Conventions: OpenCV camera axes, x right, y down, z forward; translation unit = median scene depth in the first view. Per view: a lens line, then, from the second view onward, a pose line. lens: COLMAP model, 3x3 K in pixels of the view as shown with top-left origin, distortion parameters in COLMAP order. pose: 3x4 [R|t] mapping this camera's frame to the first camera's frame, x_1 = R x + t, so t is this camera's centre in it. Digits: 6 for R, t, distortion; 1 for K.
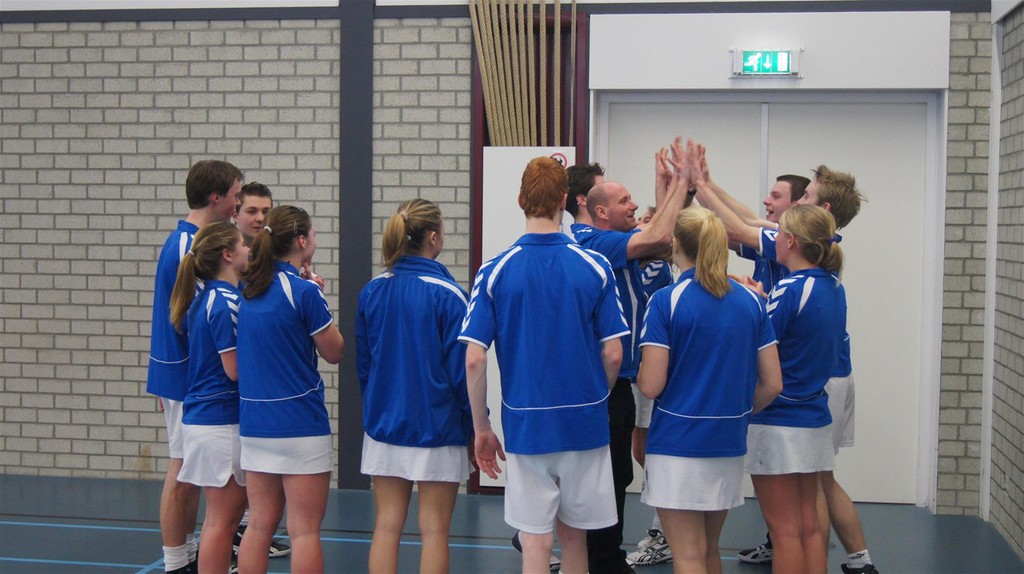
lens RADIAL K [[1361.8, 0, 515.0], [0, 1361.8, 295.4], [0, 0, 1]] dist [-0.013317, 0.000000]
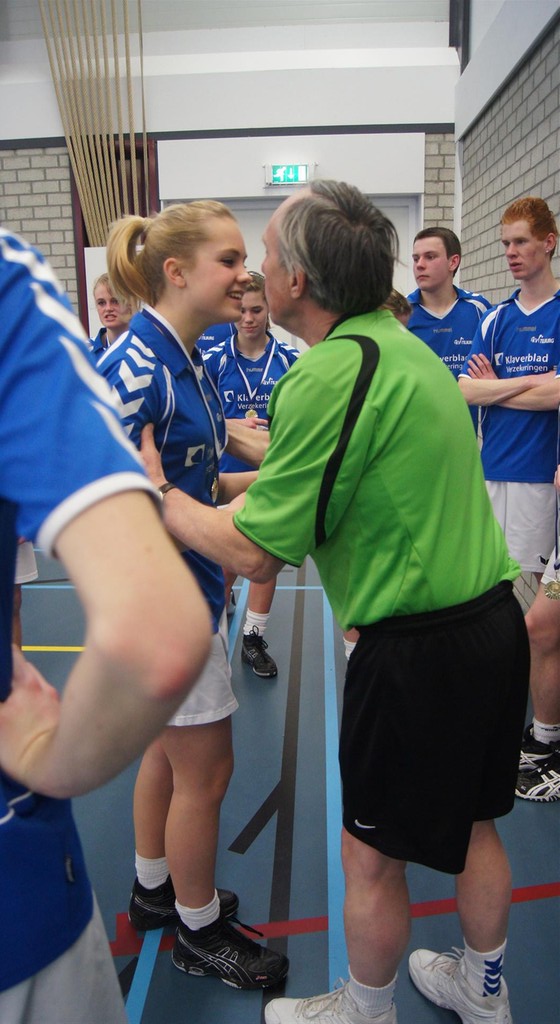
lens RADIAL K [[736.4, 0, 274.7], [0, 736.4, 507.8], [0, 0, 1]] dist [-0.085521, 0.023885]
pose [[0.992828, -0.057175, 0.104989, 0.074030], [0.034741, 0.978305, 0.204237, 0.001451], [-0.114388, -0.199125, 0.973275, 0.241461]]
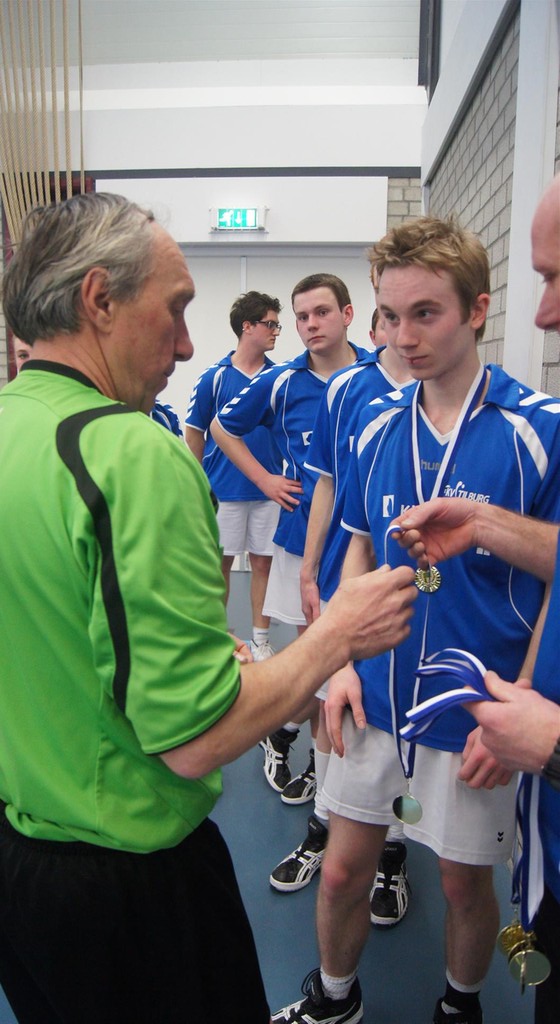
lens RADIAL K [[736.4, 0, 282.1], [0, 736.4, 494.9], [0, 0, 1]] dist [-0.085521, 0.023885]
pose [[0.994451, -0.018885, 0.103489, 0.145943], [0.006052, 0.992395, 0.122942, -0.009167], [-0.105023, -0.121634, 0.987003, 0.323444]]
